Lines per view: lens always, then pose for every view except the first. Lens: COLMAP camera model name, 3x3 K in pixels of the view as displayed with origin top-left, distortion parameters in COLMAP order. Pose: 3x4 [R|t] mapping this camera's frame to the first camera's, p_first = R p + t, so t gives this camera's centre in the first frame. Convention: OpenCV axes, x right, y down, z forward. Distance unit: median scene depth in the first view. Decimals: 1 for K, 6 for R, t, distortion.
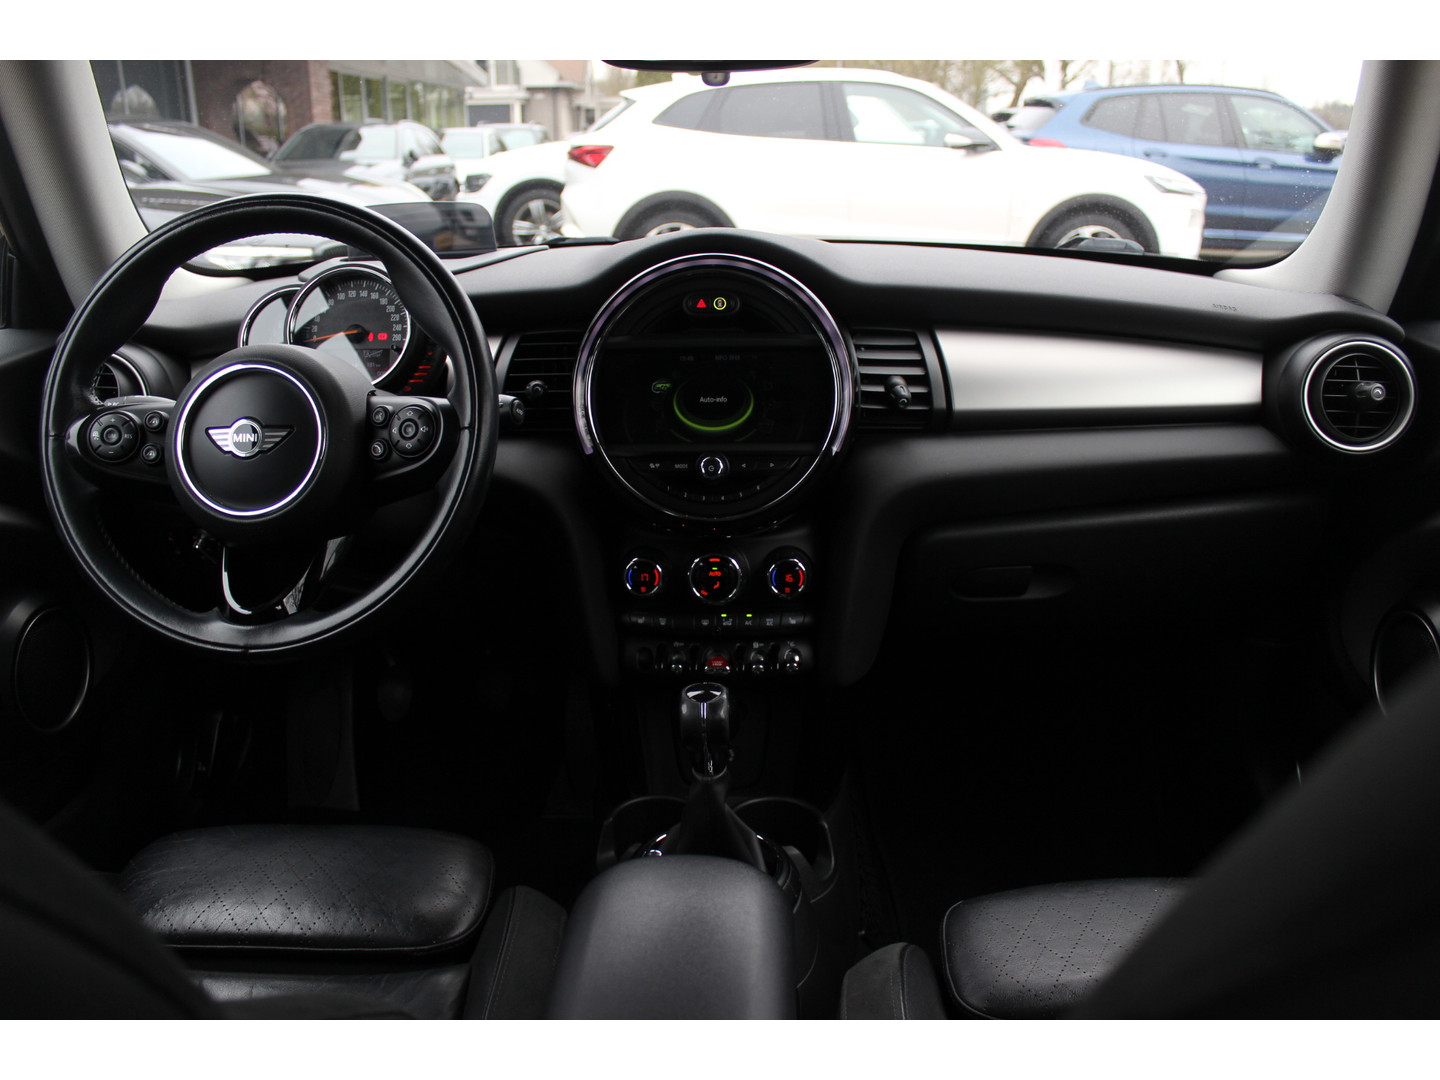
lens RADIAL K [[1216.8, 0, 728.7], [0, 1216.8, 539.0], [0, 0, 1]] dist [-0.170228, 0.135375]
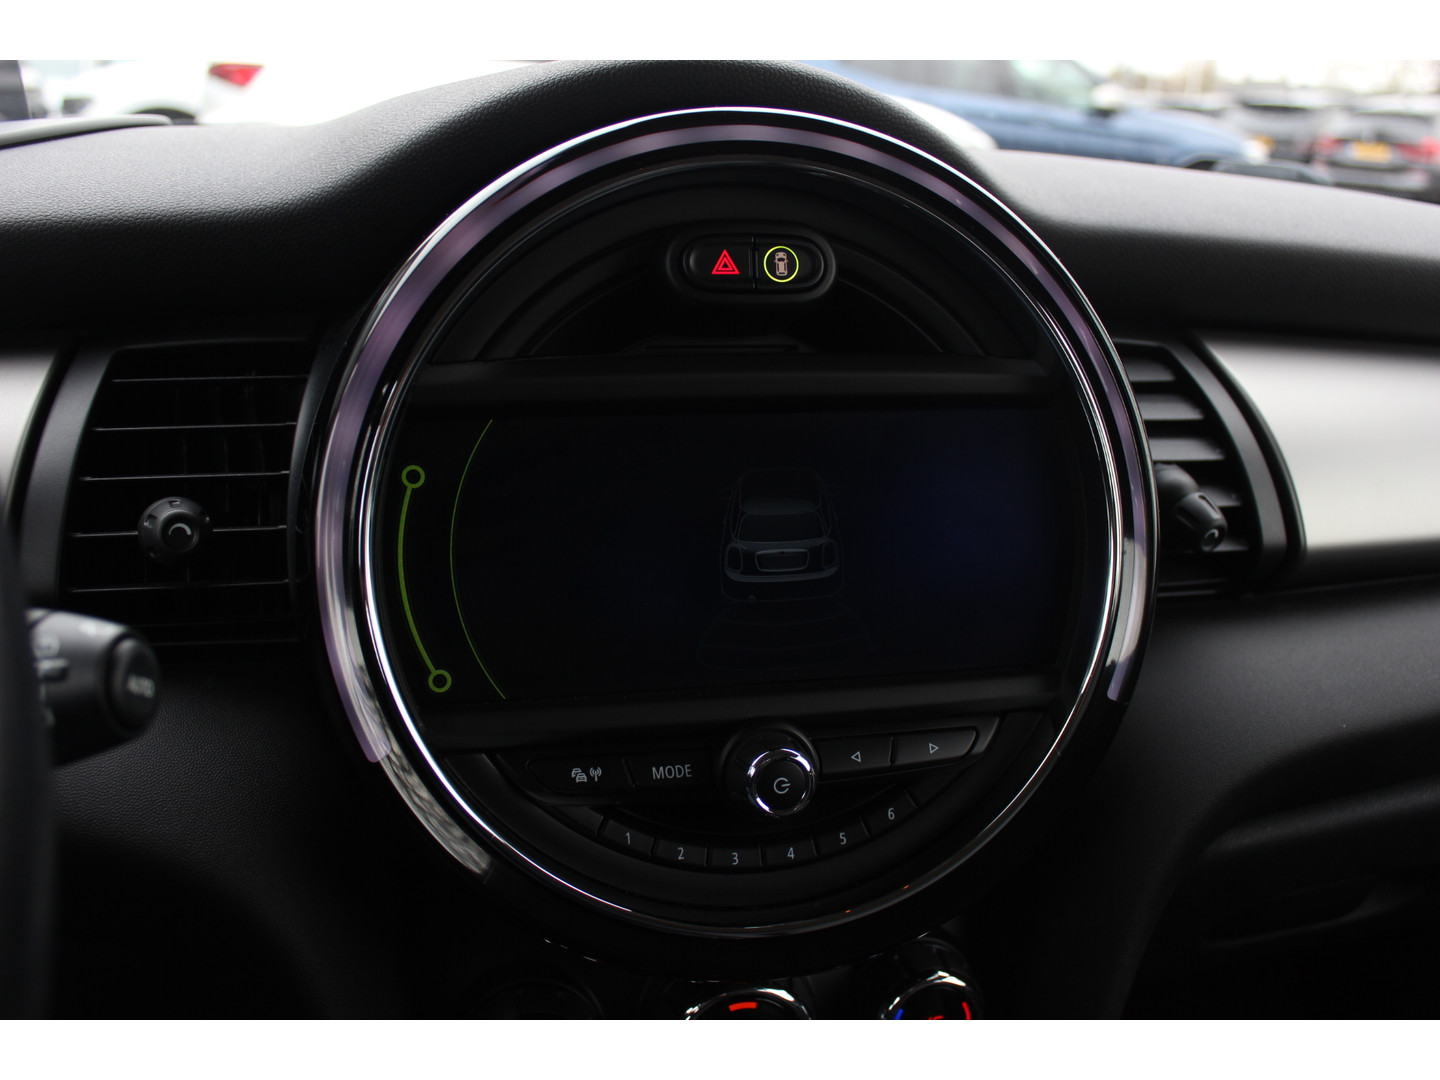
lens RADIAL K [[1413.5, 0, 735.6], [0, 1413.5, 535.2], [0, 0, 1]] dist [-0.093503, 0.000000]
pose [[0.962662, -0.033440, 0.268634, -0.121642], [0.036068, 0.999338, -0.004851, -0.120900], [-0.268294, 0.014359, 0.963230, 0.641658]]
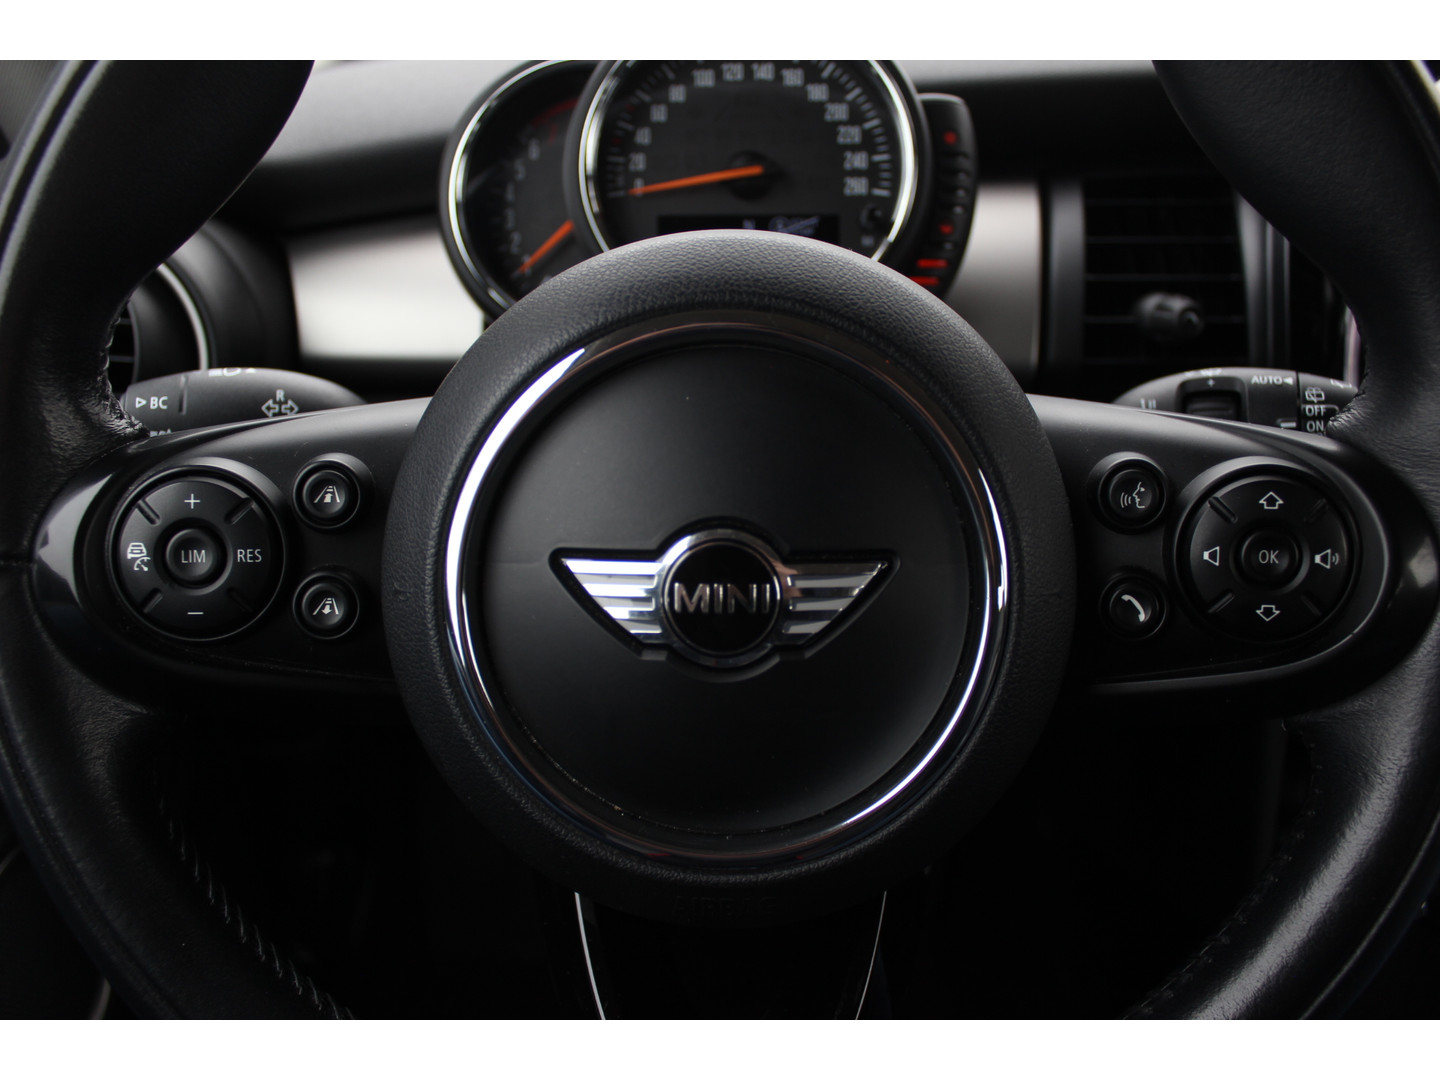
lens RADIAL K [[1282.6, 0, 687.4], [0, 1282.6, 520.5], [0, 0, 1]] dist [-0.061656, 0.000542]
pose [[0.999971, -0.007608, -0.000040, -0.345469], [0.007549, 0.991619, 0.128978, -0.117883], [-0.000941, -0.128974, 0.991648, 0.587404]]
